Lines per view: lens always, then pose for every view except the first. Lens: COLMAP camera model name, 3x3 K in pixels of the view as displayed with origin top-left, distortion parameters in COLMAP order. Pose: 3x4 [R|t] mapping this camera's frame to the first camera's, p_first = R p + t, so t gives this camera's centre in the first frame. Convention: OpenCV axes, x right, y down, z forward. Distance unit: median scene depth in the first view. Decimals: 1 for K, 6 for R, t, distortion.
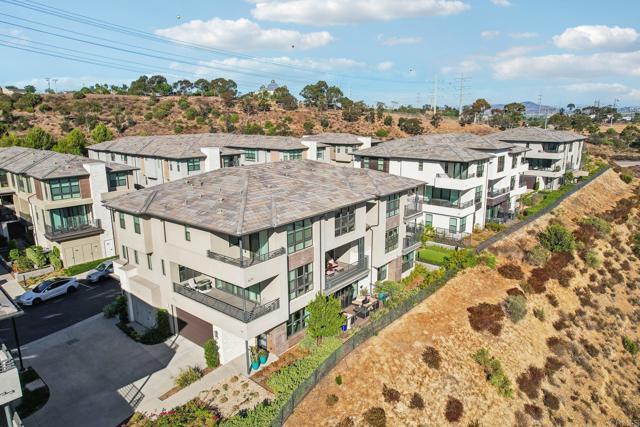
lens RADIAL K [[413.6, 0, 320.0], [0, 413.6, 213.5], [0, 0, 1]] dist [-0.070213, 0.060045]
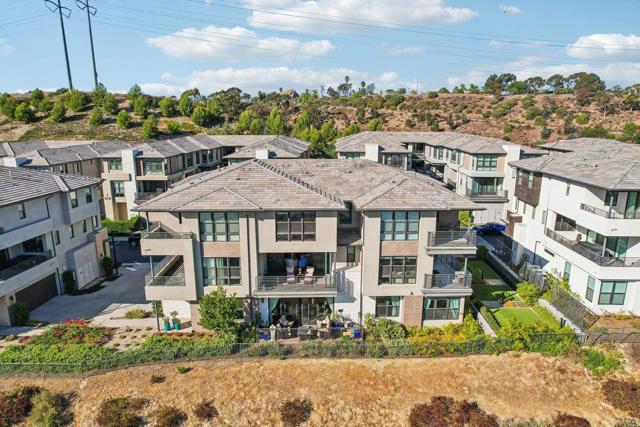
lens RADIAL K [[413.6, 0, 320.0], [0, 413.6, 213.5], [0, 0, 1]] dist [-0.070213, 0.060045]
pose [[0.655599, 0.179124, -0.733556, 0.098098], [-0.177819, 0.980760, 0.080566, -0.012082], [0.733874, 0.077621, 0.674836, 0.055493]]
